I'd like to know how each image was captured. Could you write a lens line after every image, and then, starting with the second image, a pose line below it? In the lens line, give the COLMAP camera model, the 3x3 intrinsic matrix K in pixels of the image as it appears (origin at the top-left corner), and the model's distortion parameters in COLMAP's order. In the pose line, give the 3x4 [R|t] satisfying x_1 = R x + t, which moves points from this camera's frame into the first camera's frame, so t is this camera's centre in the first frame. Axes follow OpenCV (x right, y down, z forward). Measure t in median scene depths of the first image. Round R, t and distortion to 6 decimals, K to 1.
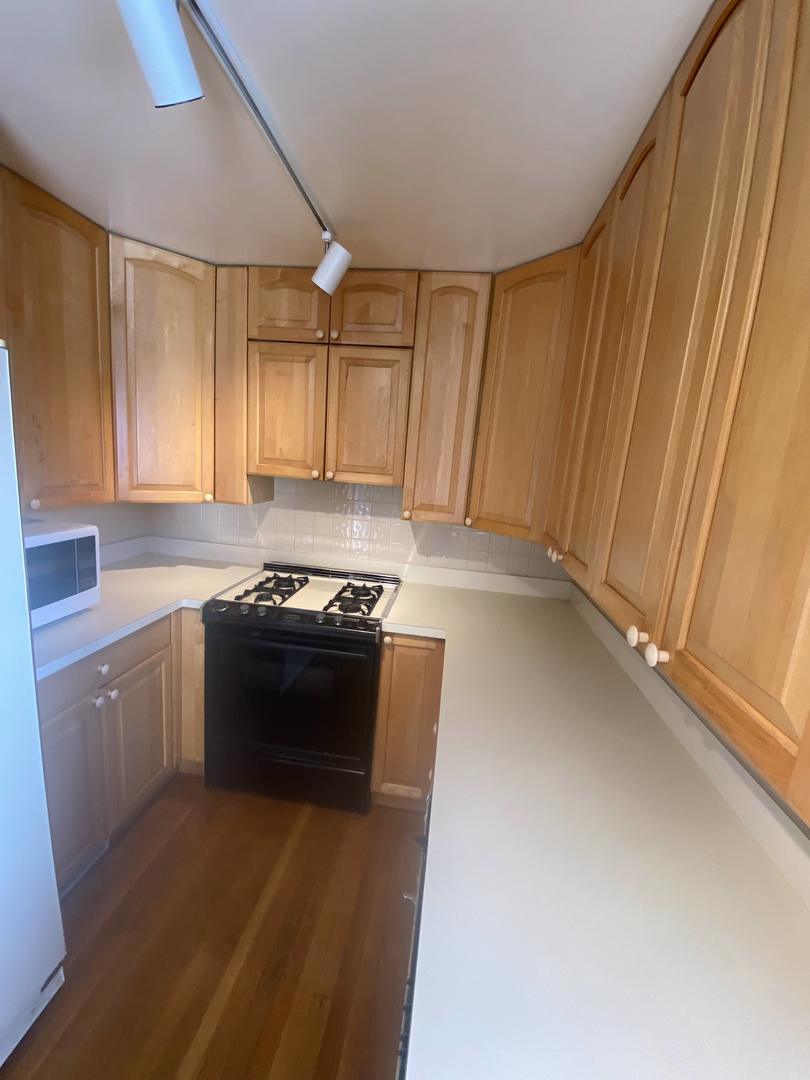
lens RADIAL K [[438.8, 0, 404.0], [0, 438.8, 550.6], [0, 0, 1]] dist [0.001988, -0.012849]
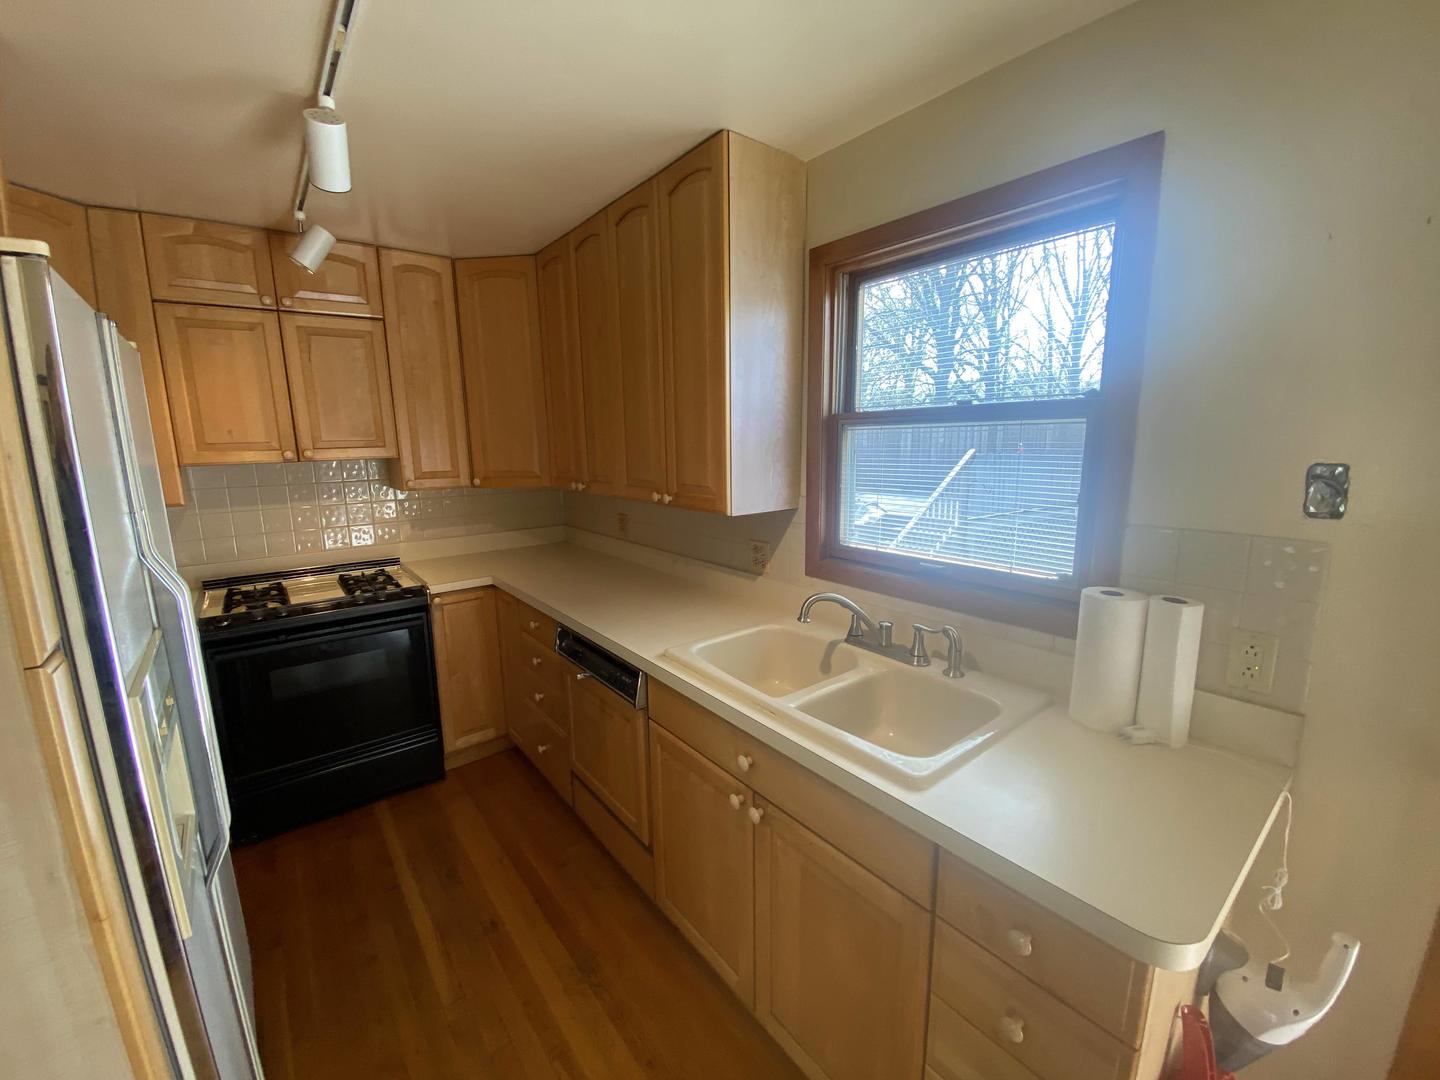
lens RADIAL K [[585.0, 0, 729.9], [0, 585.0, 542.3], [0, 0, 1]] dist [0.001988, -0.012849]
pose [[0.701612, -0.208926, 0.681242, -0.442737], [0.203517, 0.974980, 0.089408, 0.079183], [-0.682877, 0.075915, 0.726578, -0.482946]]
